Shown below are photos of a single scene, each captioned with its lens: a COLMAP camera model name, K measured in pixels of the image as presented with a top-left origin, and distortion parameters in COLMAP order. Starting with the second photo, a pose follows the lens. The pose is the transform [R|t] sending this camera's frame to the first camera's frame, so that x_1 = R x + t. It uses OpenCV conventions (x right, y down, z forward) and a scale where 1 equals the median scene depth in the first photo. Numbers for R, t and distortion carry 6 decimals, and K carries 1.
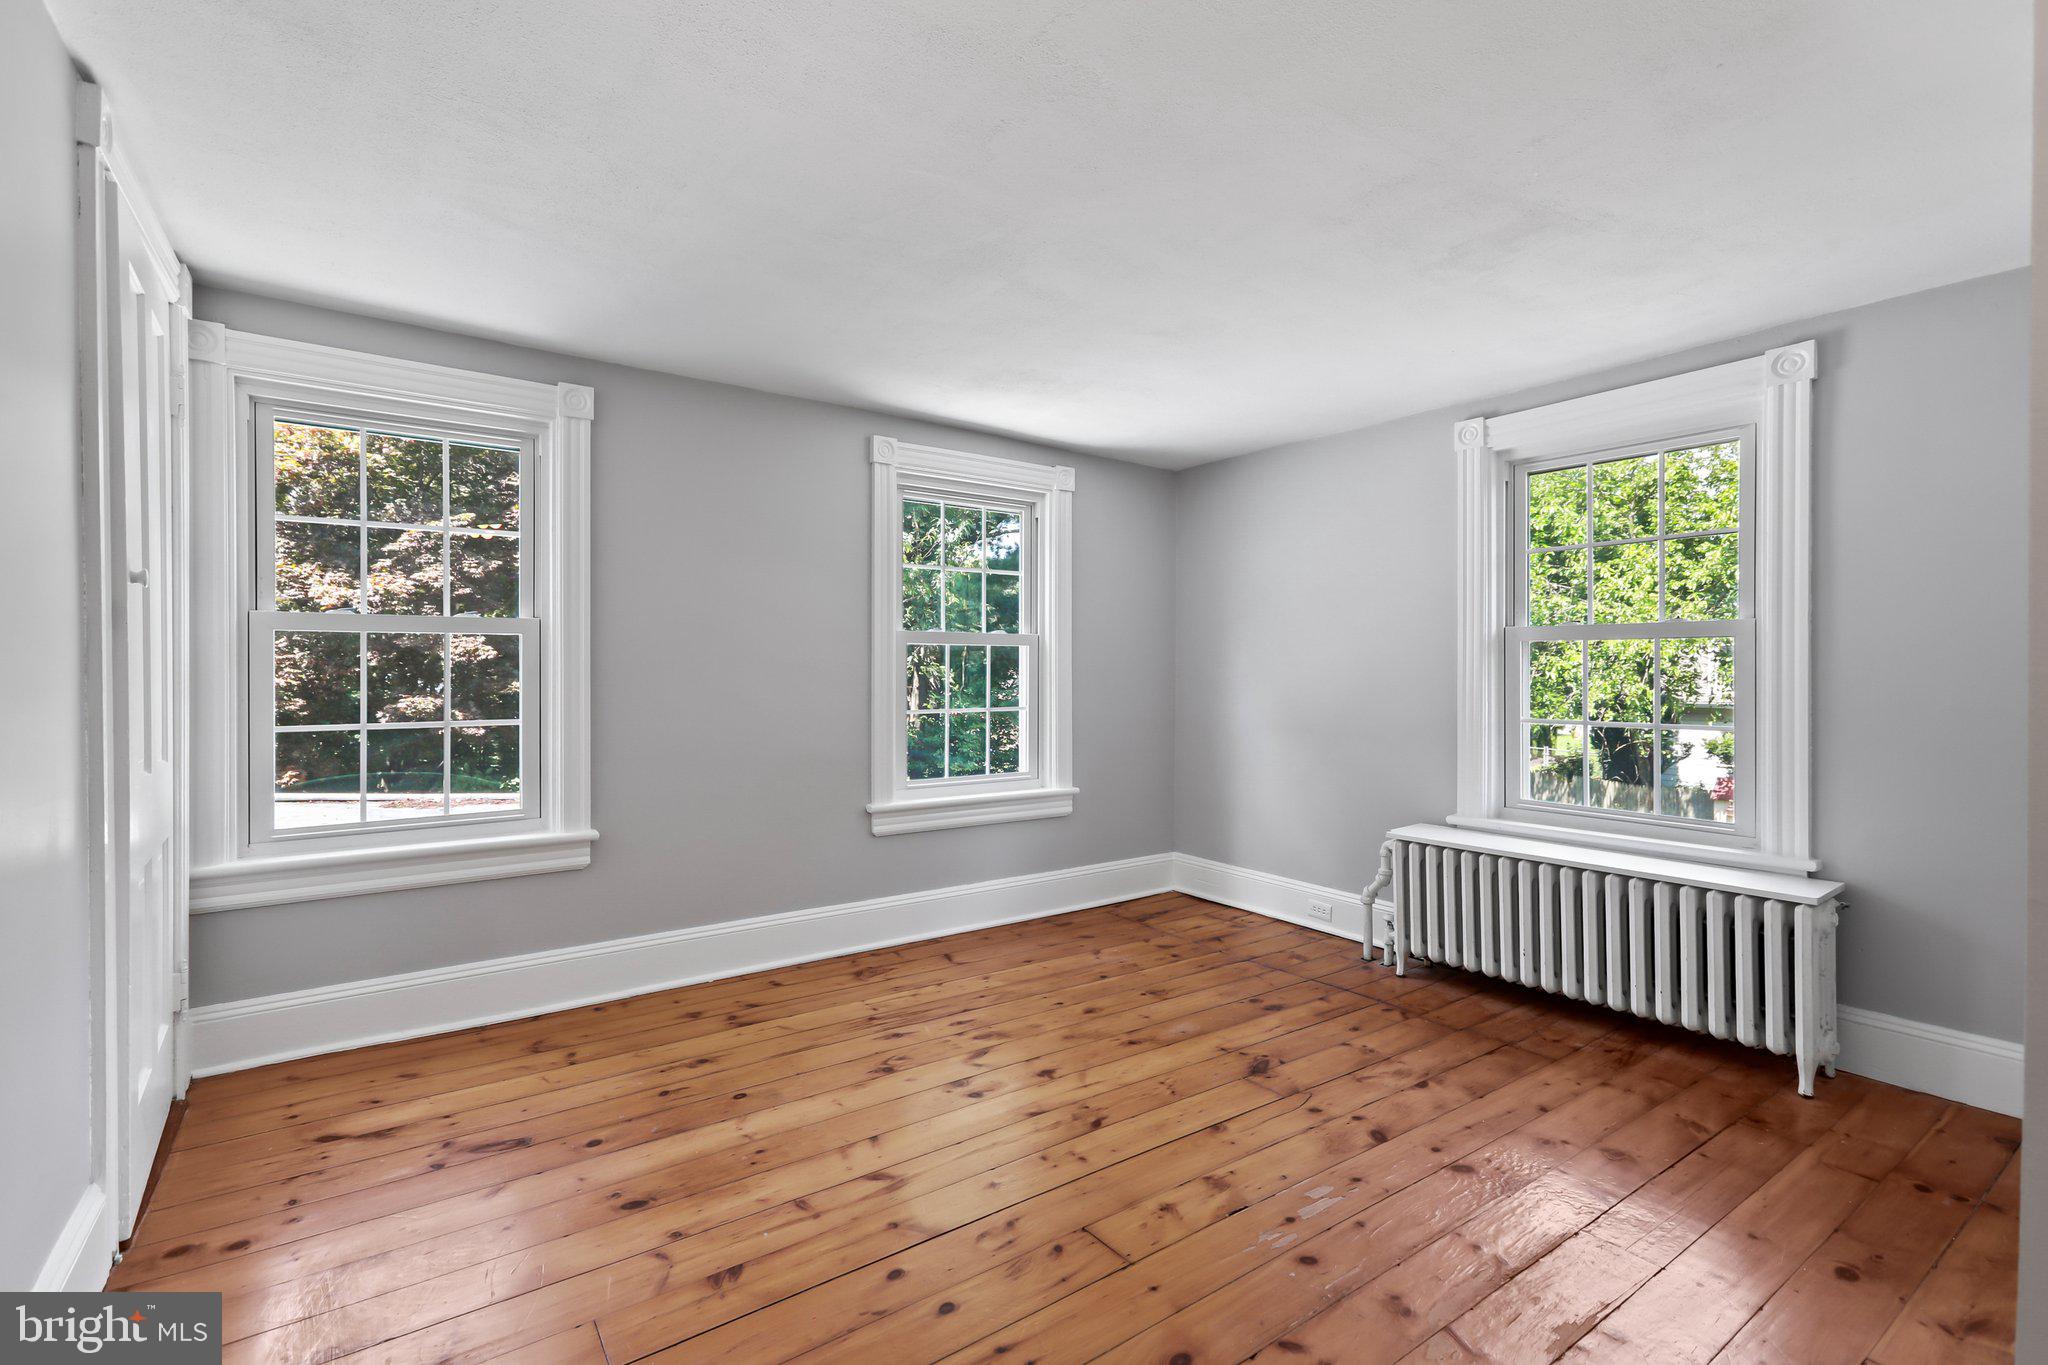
lens RADIAL K [[929.3, 0, 1019.6], [0, 929.3, 674.3], [0, 0, 1]] dist [0.019394, 0.003940]
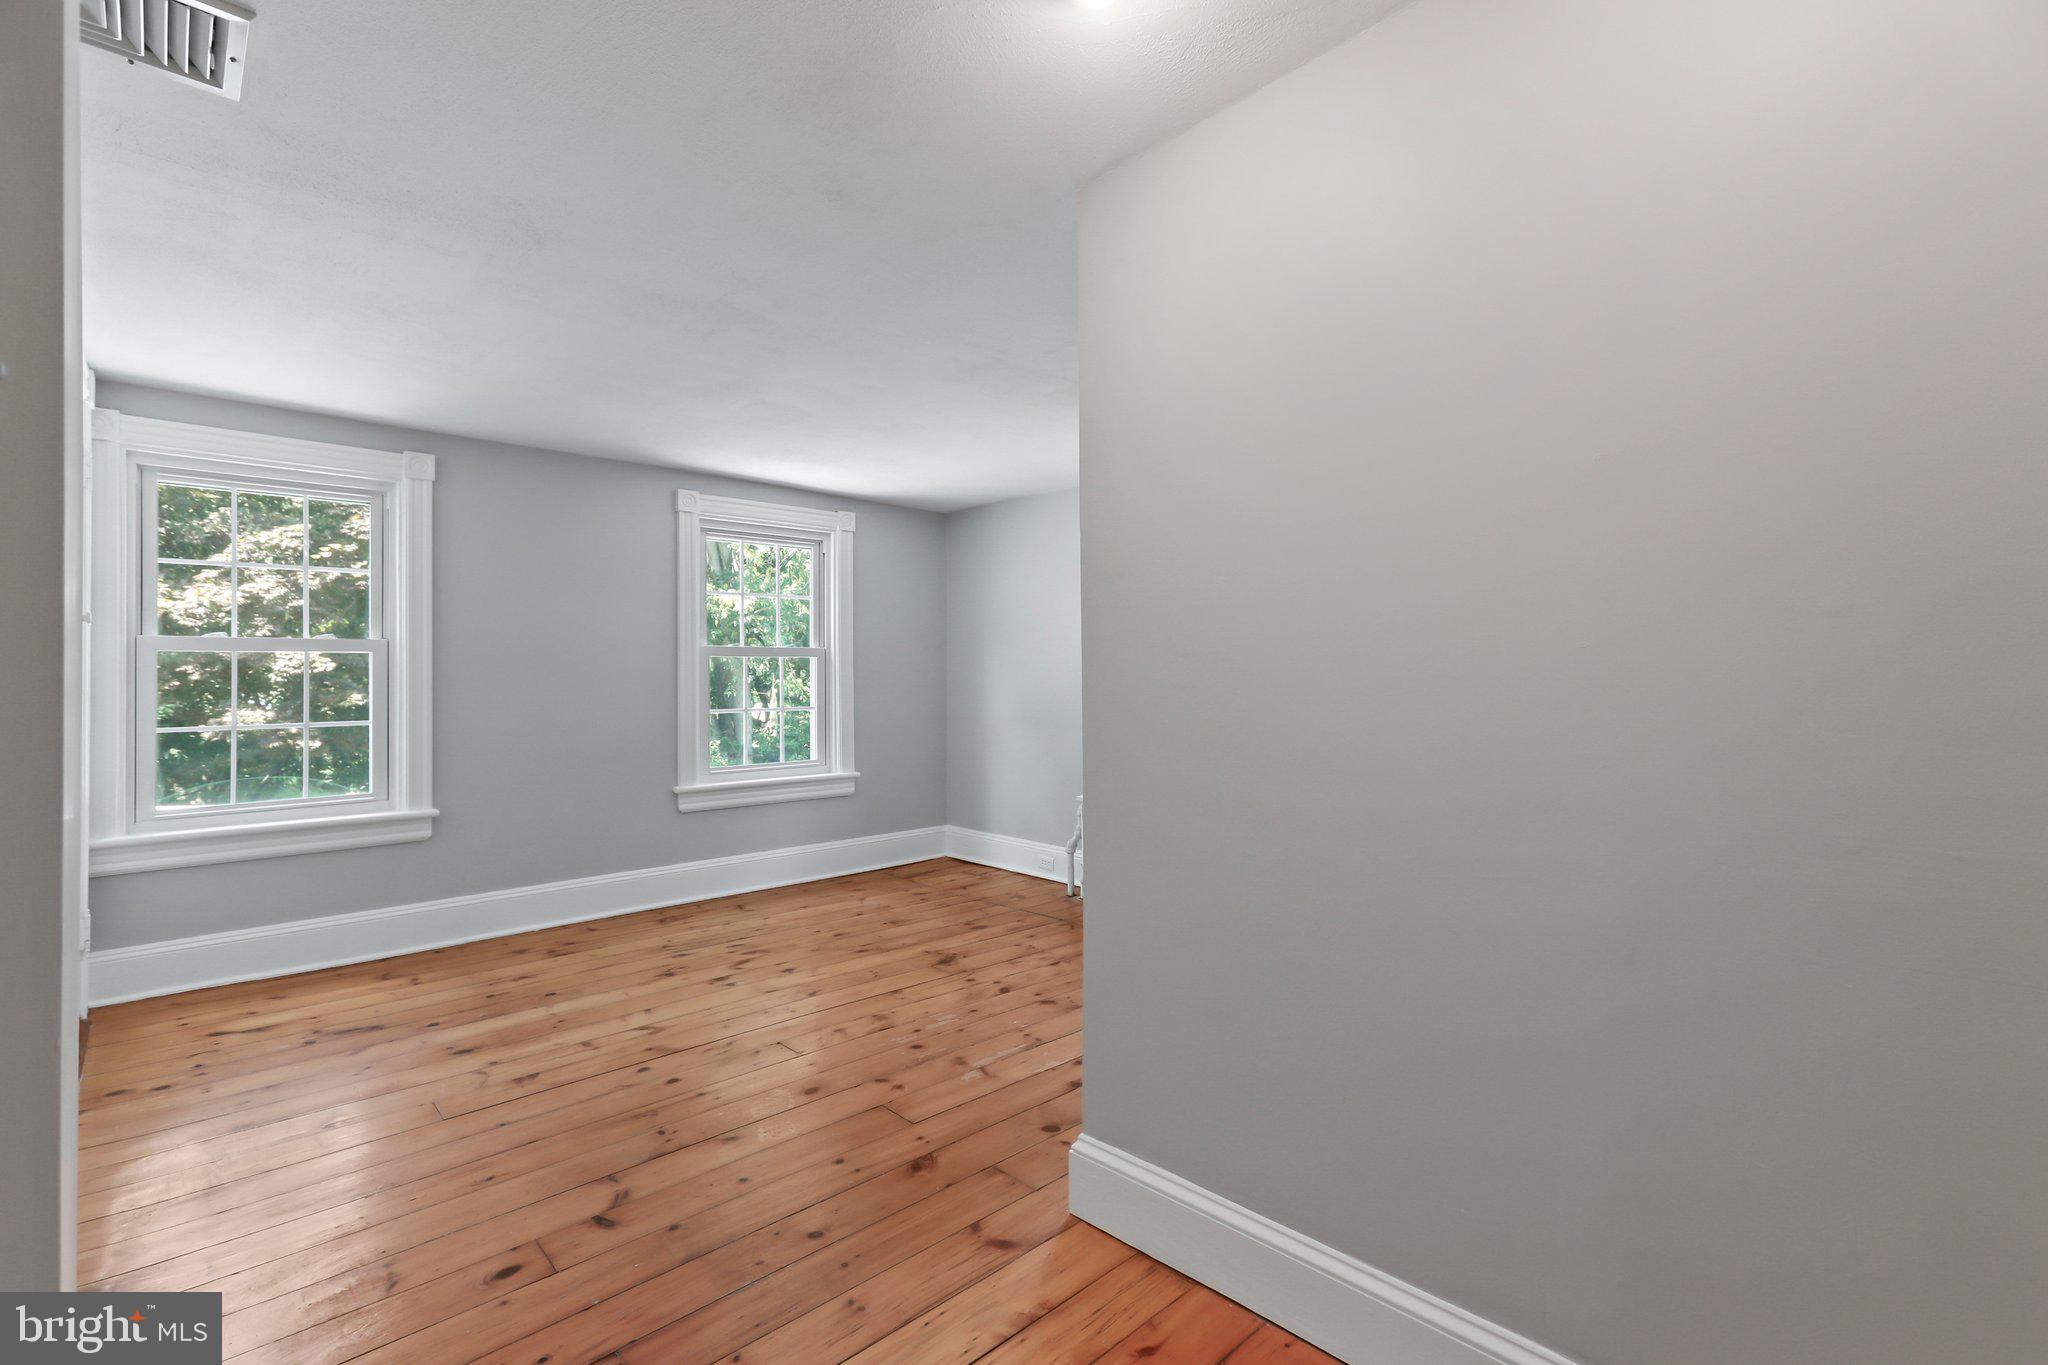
lens RADIAL K [[929.3, 0, 1016.6], [0, 929.3, 666.3], [0, 0, 1]] dist [0.019394, 0.003940]
pose [[0.992280, -0.007426, 0.123795, 0.162210], [0.009291, 0.999852, -0.014501, 0.002131], [-0.123669, 0.015539, 0.992202, -0.342275]]
